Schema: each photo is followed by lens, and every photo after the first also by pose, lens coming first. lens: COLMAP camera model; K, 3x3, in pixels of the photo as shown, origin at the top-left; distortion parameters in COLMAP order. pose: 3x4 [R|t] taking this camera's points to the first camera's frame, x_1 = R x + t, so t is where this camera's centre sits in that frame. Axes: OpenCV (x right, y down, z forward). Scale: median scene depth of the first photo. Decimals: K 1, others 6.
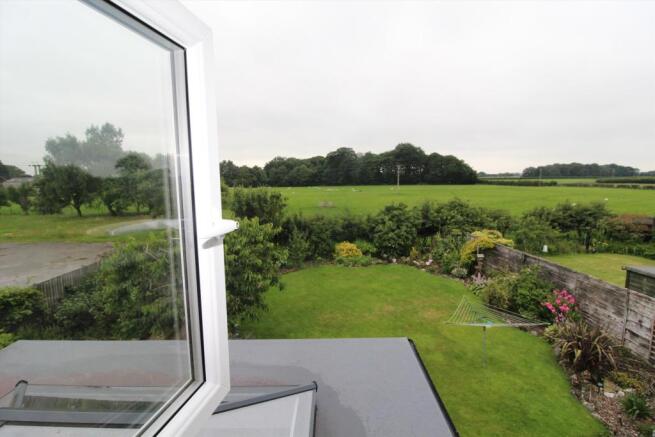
lens RADIAL K [[306.4, 0, 325.2], [0, 306.4, 219.1], [0, 0, 1]] dist [-0.012560, -0.001818]
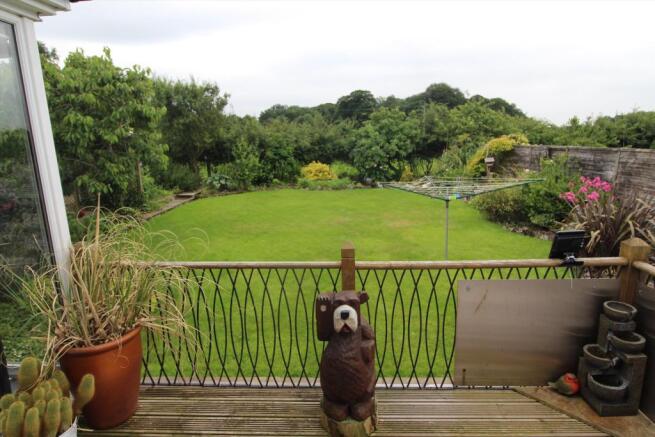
lens RADIAL K [[378.8, 0, 329.5], [0, 378.8, 216.0], [0, 0, 1]] dist [-0.001202, -0.004559]
pose [[0.999420, -0.001121, -0.034047, 0.129557], [0.003519, 0.997509, 0.070454, 0.138005], [0.033883, -0.070533, 0.996934, 0.090075]]
